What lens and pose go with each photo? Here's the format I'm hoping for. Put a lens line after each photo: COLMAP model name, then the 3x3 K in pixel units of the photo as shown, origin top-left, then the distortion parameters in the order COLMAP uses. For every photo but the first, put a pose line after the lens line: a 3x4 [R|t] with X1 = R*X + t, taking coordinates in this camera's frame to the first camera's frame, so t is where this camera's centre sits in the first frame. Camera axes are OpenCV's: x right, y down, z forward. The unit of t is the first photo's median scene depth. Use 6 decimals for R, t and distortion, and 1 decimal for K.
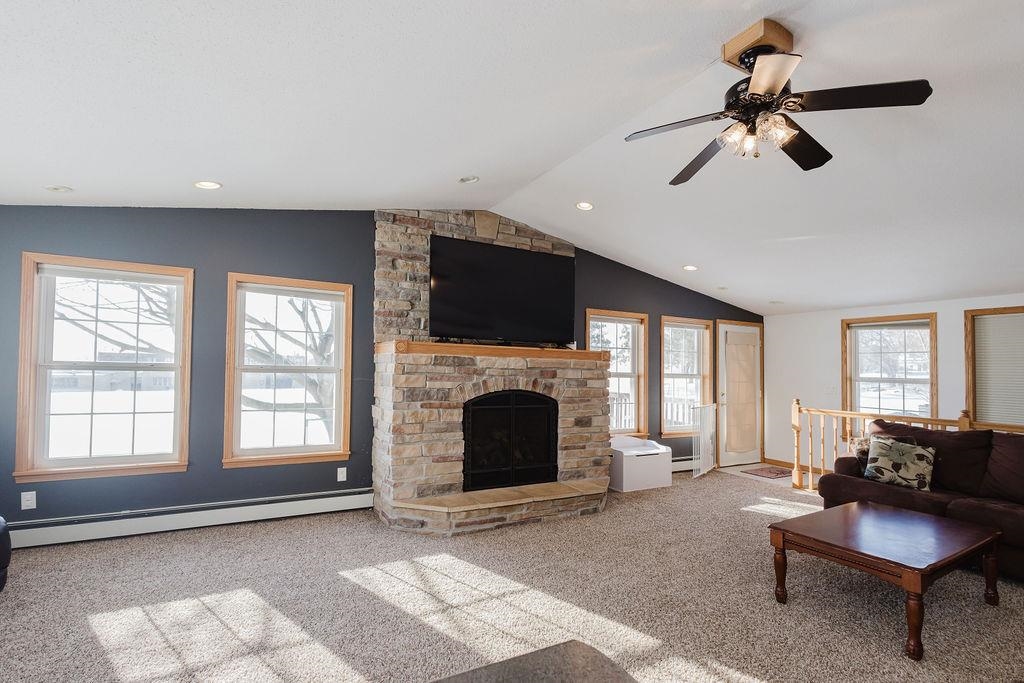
lens RADIAL K [[475.4, 0, 513.6], [0, 475.4, 349.0], [0, 0, 1]] dist [0.013931, -0.002606]
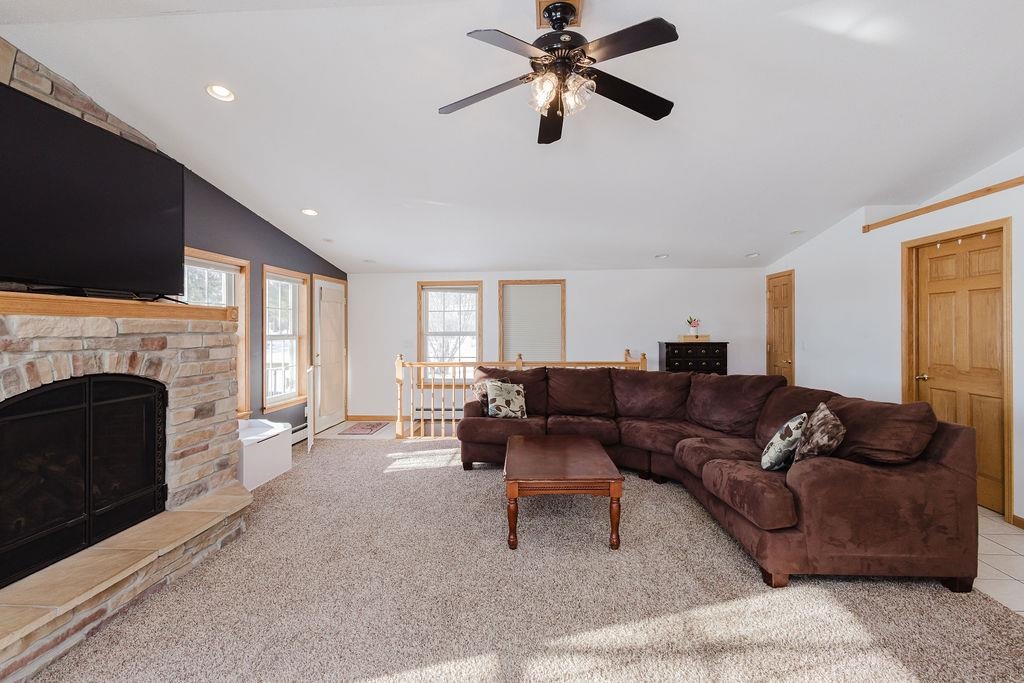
lens RADIAL K [[475.4, 0, 508.1], [0, 475.4, 317.4], [0, 0, 1]] dist [0.013931, -0.002606]
pose [[0.549064, -0.006319, 0.835756, -0.196718], [-0.012846, 0.999789, 0.015999, 0.002916], [-0.835681, -0.019520, 0.548867, 0.274746]]
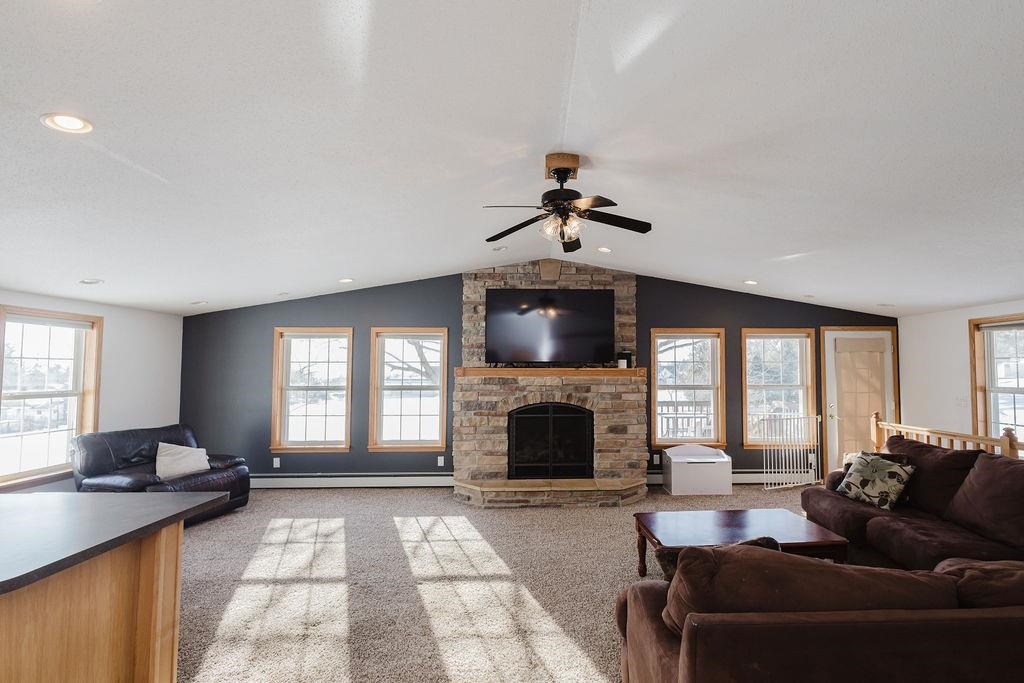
lens RADIAL K [[475.4, 0, 555.6], [0, 475.4, 343.0], [0, 0, 1]] dist [0.013931, -0.002606]
pose [[0.898873, -0.050580, -0.435281, 0.555819], [0.038961, 0.998607, -0.035584, -0.025495], [0.436475, 0.015027, 0.899591, -0.133461]]
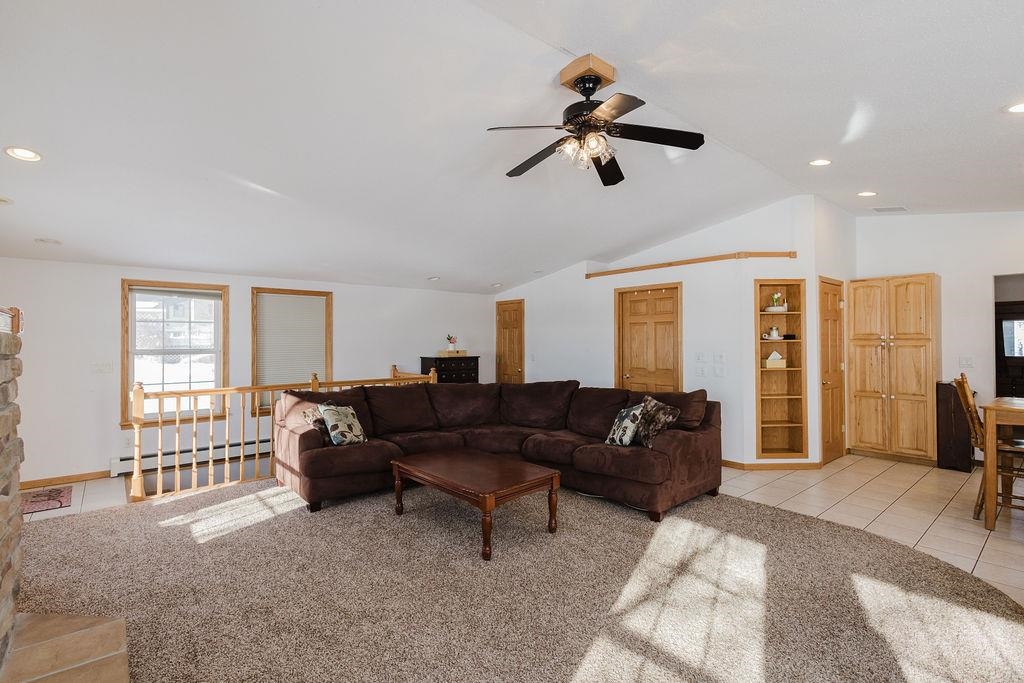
lens RADIAL K [[475.4, 0, 501.9], [0, 475.4, 333.1], [0, 0, 1]] dist [0.013931, -0.002606]
pose [[-0.187018, -0.004377, 0.982347, -0.311056], [-0.038375, 0.999259, -0.002853, 0.010372], [-0.981607, -0.038231, -0.187048, 0.726012]]
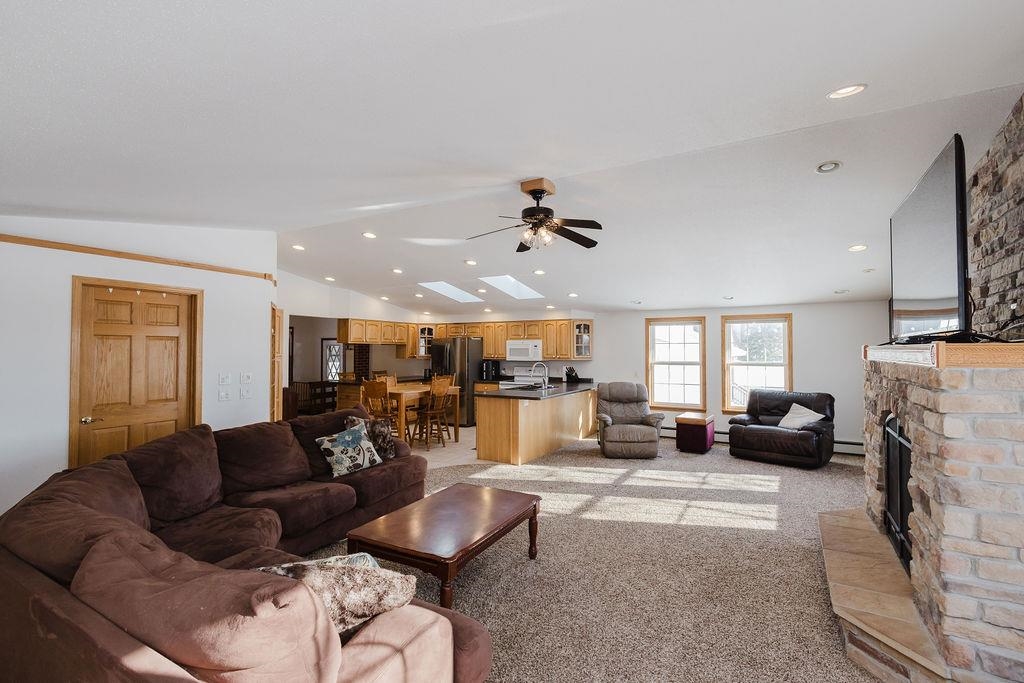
lens RADIAL K [[475.4, 0, 508.6], [0, 475.4, 343.5], [0, 0, 1]] dist [0.013931, -0.002606]
pose [[-0.860854, -0.027697, -0.508098, 0.752543], [0.000028, 0.998515, -0.054479, 0.026174], [0.508852, -0.046912, -0.859575, 1.239179]]
